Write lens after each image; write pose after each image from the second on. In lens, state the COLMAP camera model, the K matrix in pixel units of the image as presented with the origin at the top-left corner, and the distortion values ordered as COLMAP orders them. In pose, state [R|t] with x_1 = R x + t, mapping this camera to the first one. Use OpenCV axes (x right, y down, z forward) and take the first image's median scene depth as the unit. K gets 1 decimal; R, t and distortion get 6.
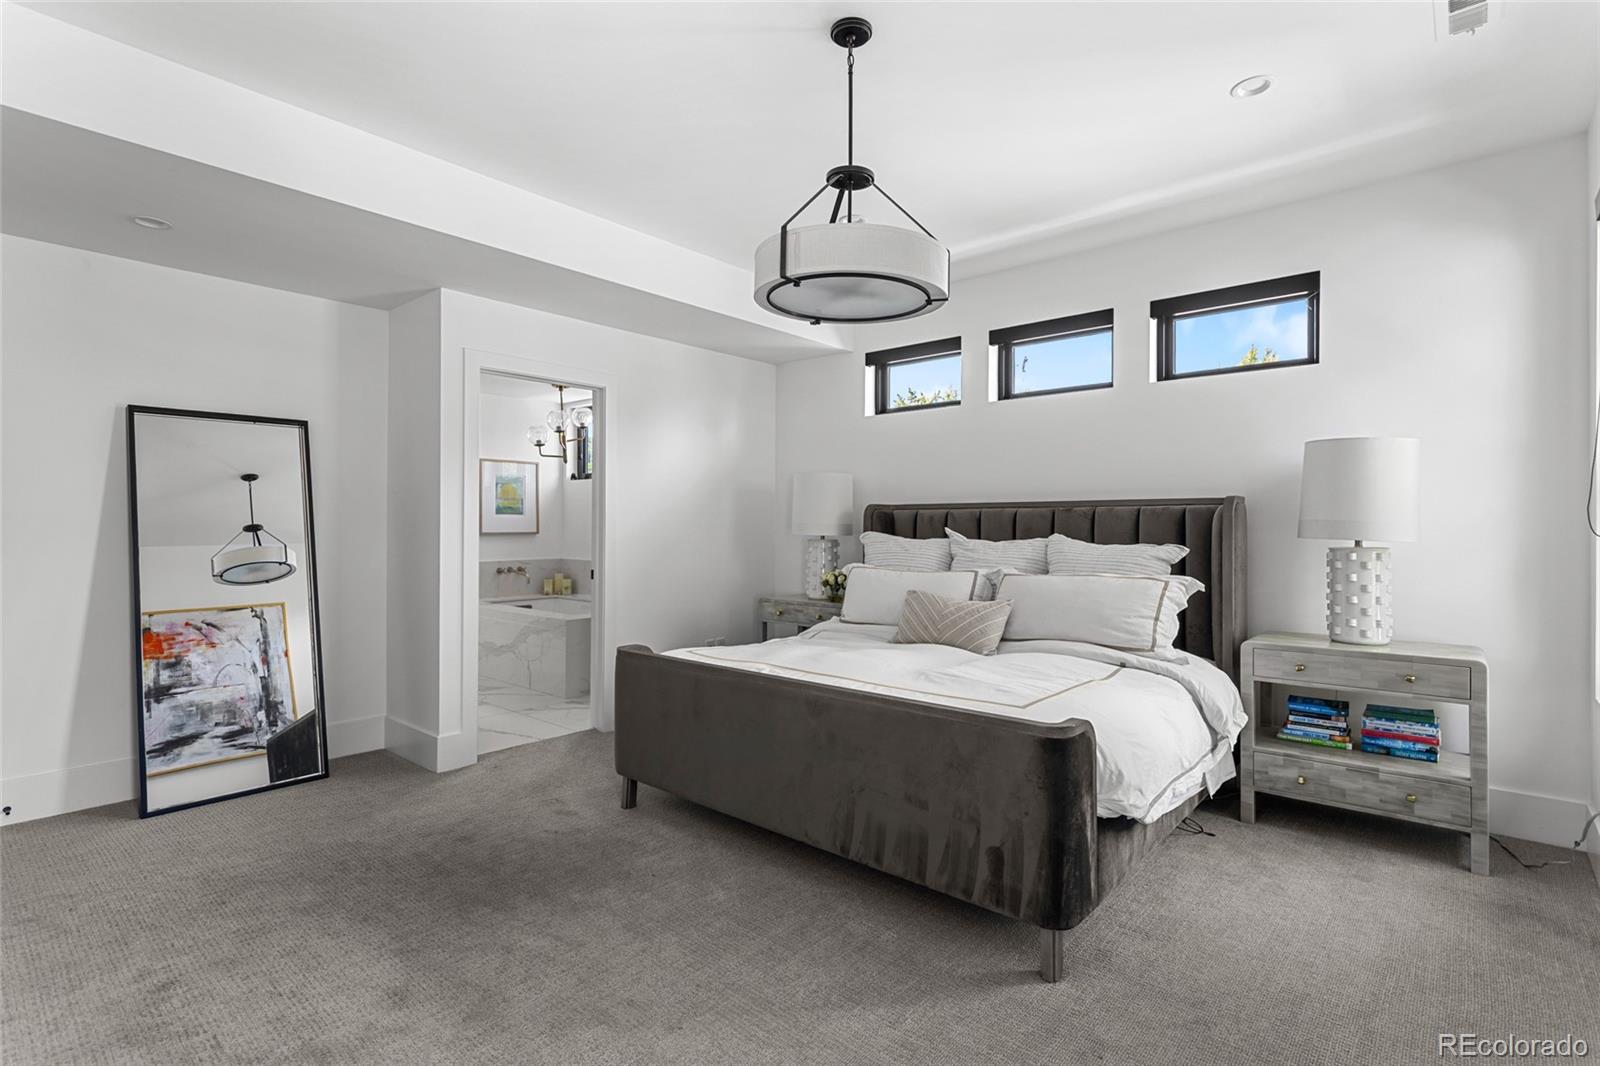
lens RADIAL K [[763.9, 0, 799.8], [0, 763.9, 522.1], [0, 0, 1]] dist [0.002684, -0.000443]
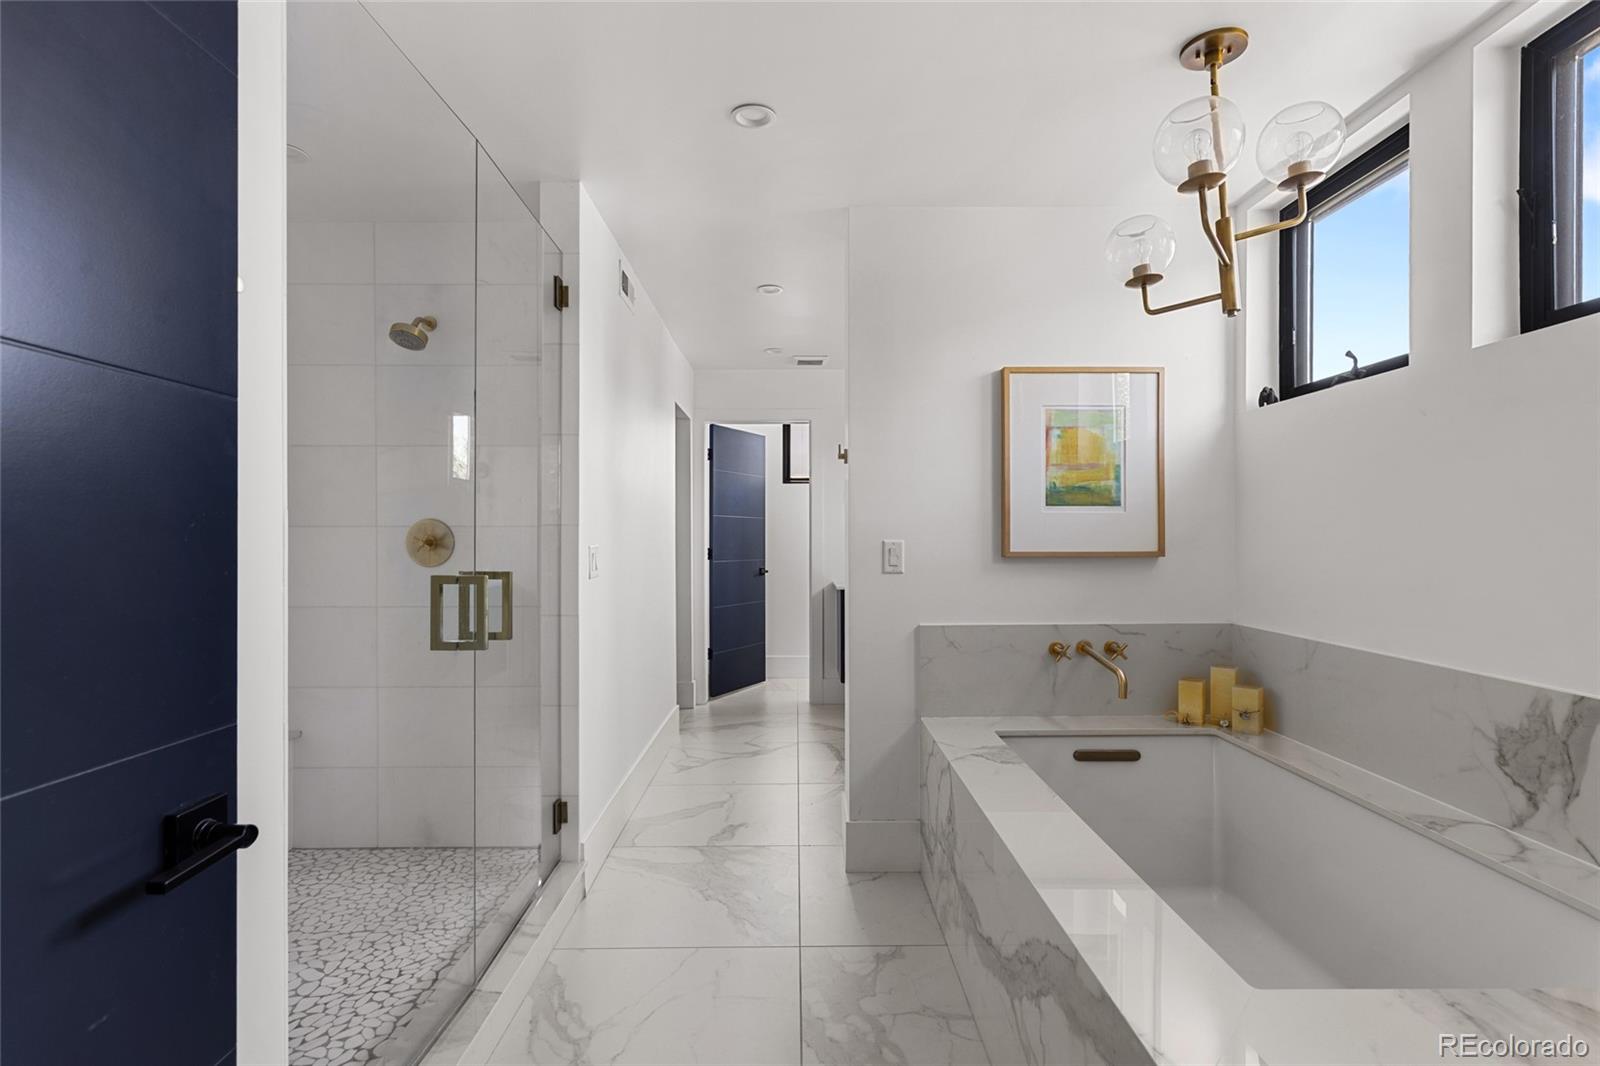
lens RADIAL K [[763.9, 0, 799.8], [0, 763.9, 522.1], [0, 0, 1]] dist [0.002684, -0.000443]
pose [[0.665597, -0.003389, -0.746303, -0.181176], [0.002556, 0.999994, -0.002261, -0.001572], [0.746307, -0.000402, 0.665602, 0.620397]]
